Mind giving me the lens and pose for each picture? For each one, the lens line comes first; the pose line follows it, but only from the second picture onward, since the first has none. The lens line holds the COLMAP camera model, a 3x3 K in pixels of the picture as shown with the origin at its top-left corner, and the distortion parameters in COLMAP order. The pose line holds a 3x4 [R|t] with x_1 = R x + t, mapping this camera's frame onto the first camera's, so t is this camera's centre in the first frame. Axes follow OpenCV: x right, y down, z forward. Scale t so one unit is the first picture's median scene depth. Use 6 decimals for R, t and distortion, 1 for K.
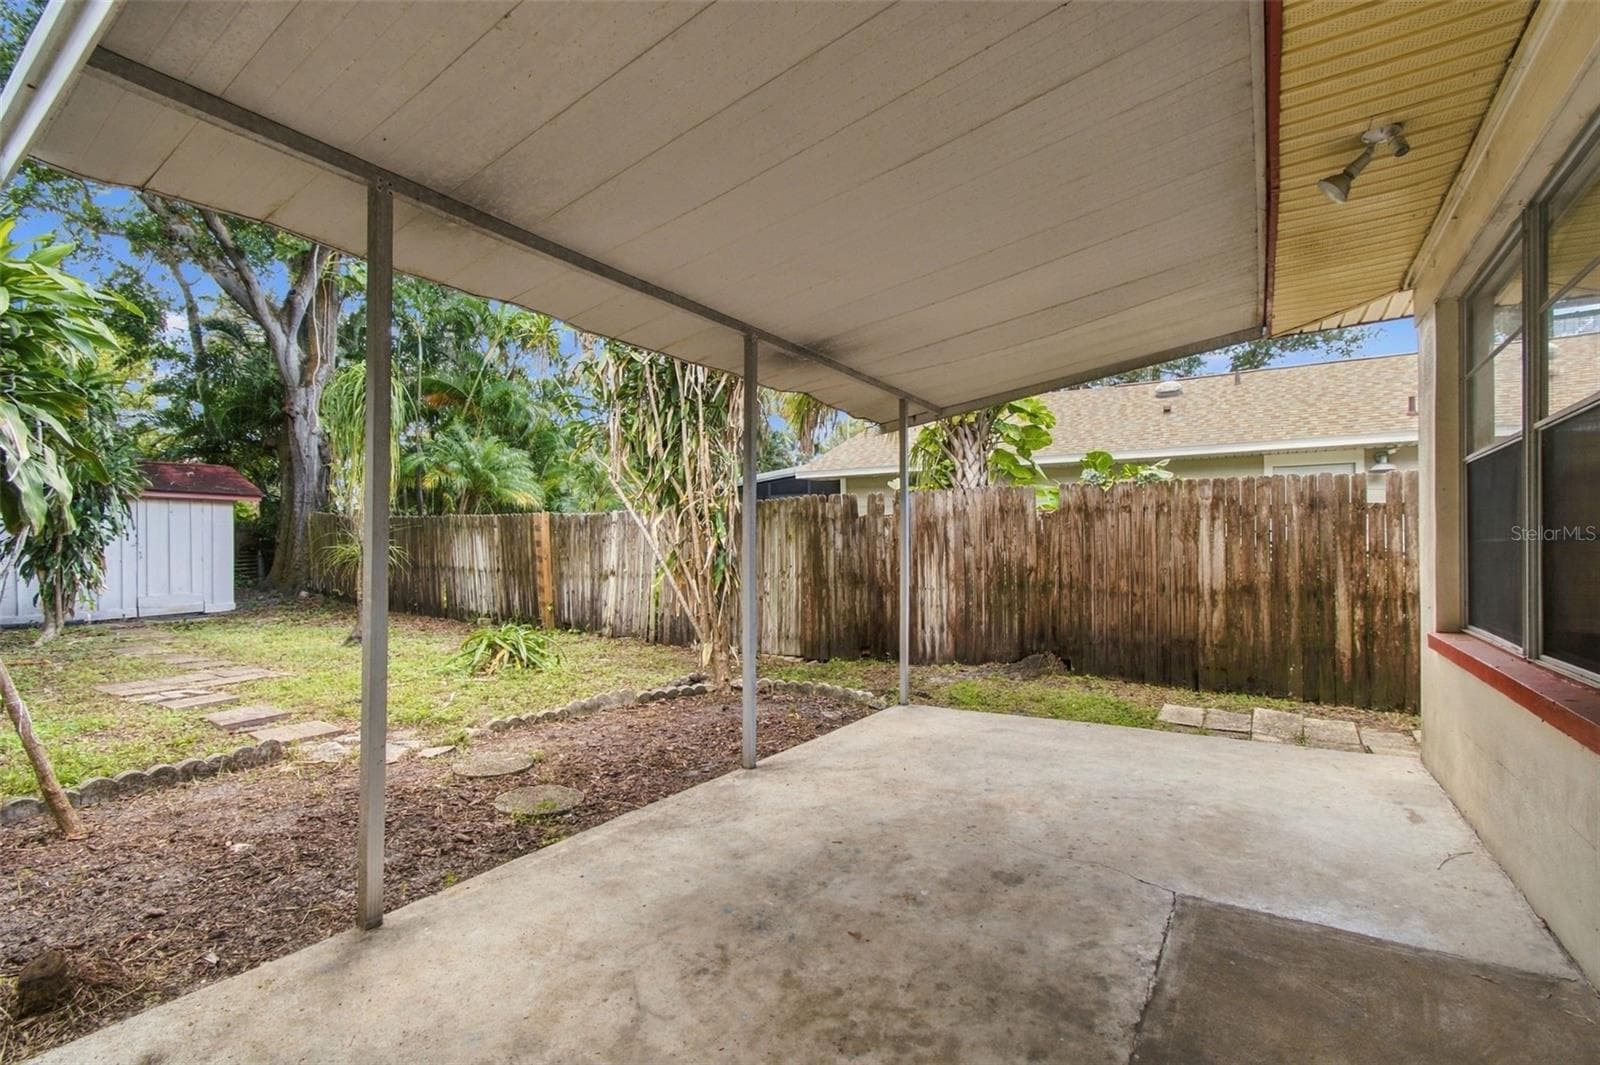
lens RADIAL K [[697.5, 0, 801.9], [0, 697.5, 546.3], [0, 0, 1]] dist [-0.037360, 0.000142]
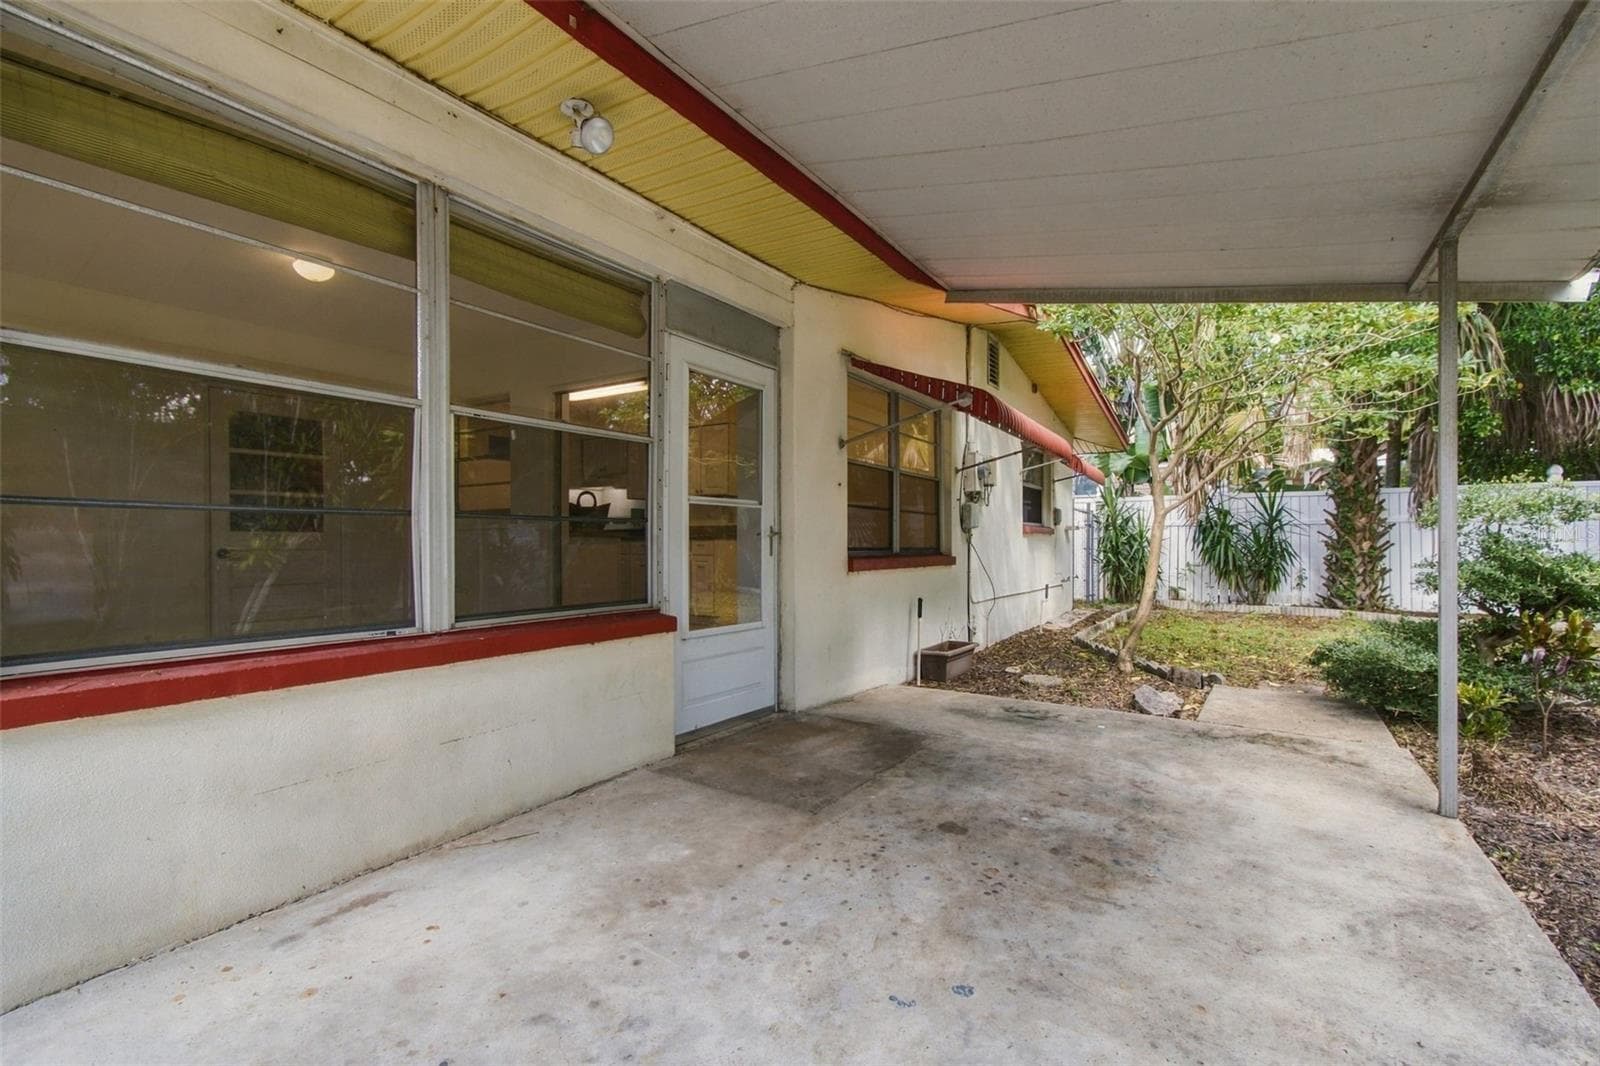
lens RADIAL K [[763.3, 0, 801.1], [0, 763.3, 550.5], [0, 0, 1]] dist [-0.012142, 0.000383]
pose [[-0.999488, 0.006836, -0.031257, 0.202111], [0.006764, 0.999974, 0.002407, 0.014760], [0.031273, 0.002195, -0.999508, 0.774099]]
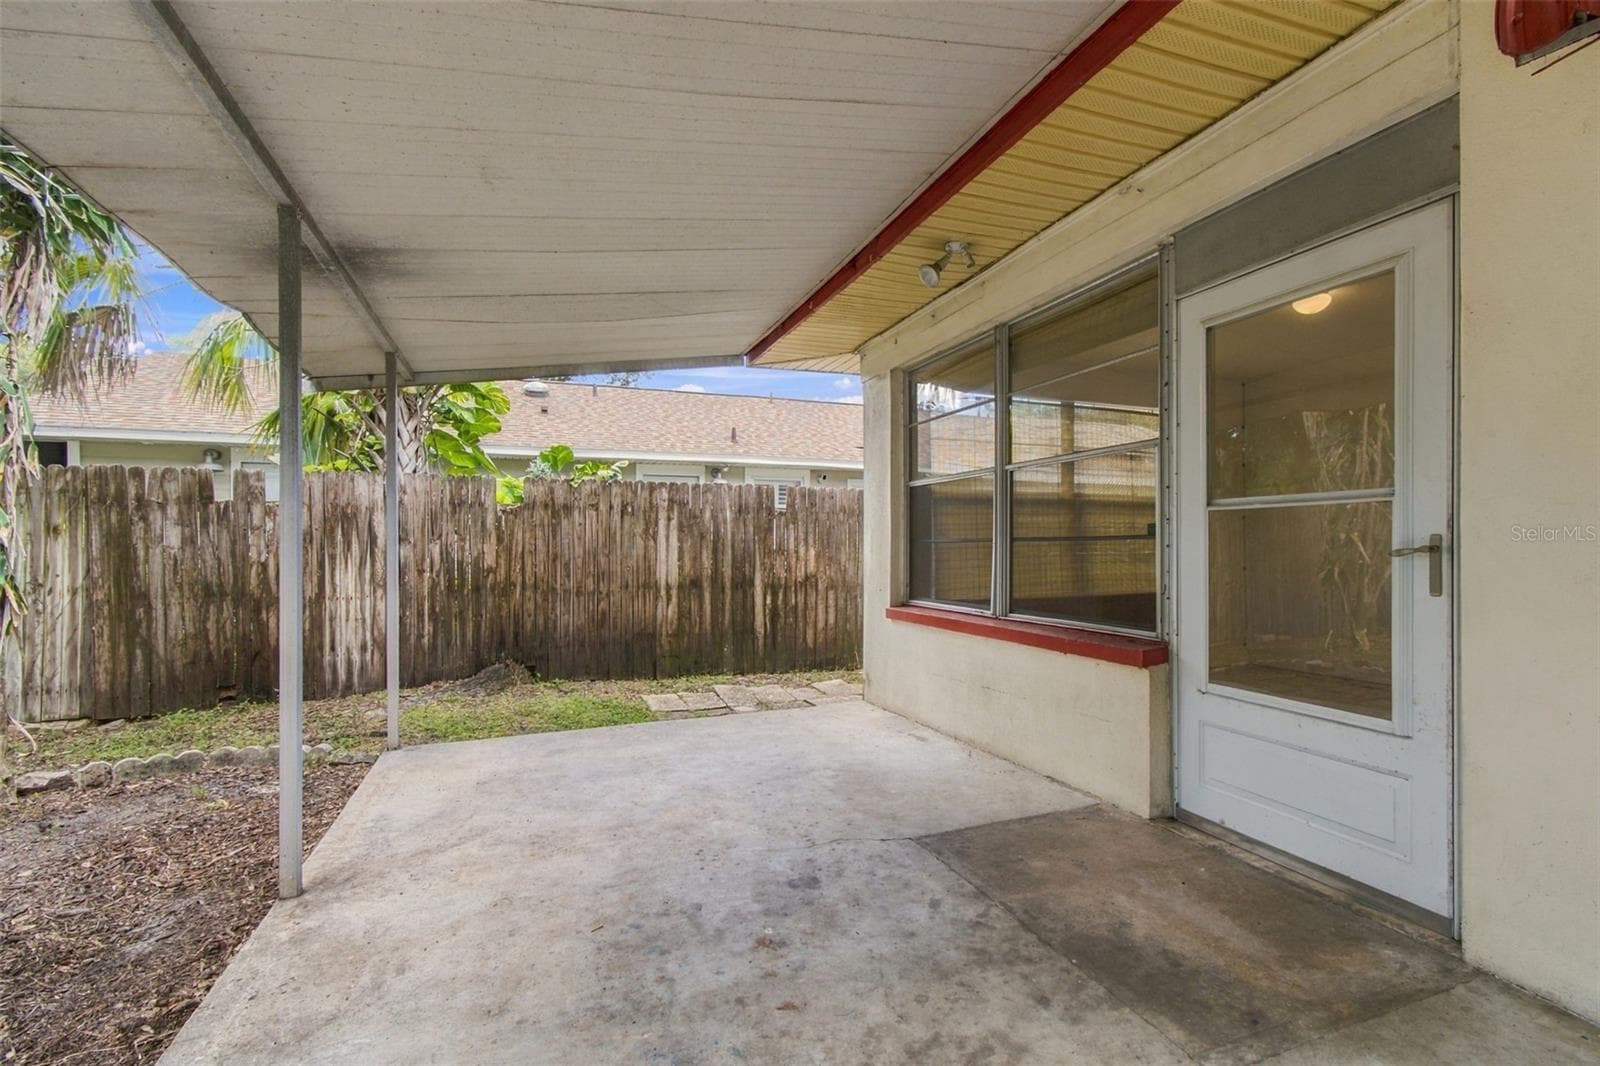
lens RADIAL K [[719.2, 0, 802.8], [0, 719.2, 540.6], [0, 0, 1]] dist [-0.014134, 0.000217]
pose [[0.595088, 0.007274, 0.803628, -0.186746], [-0.003141, 0.999972, -0.006725, 0.000084], [-0.803655, 0.001478, 0.595094, 0.139332]]
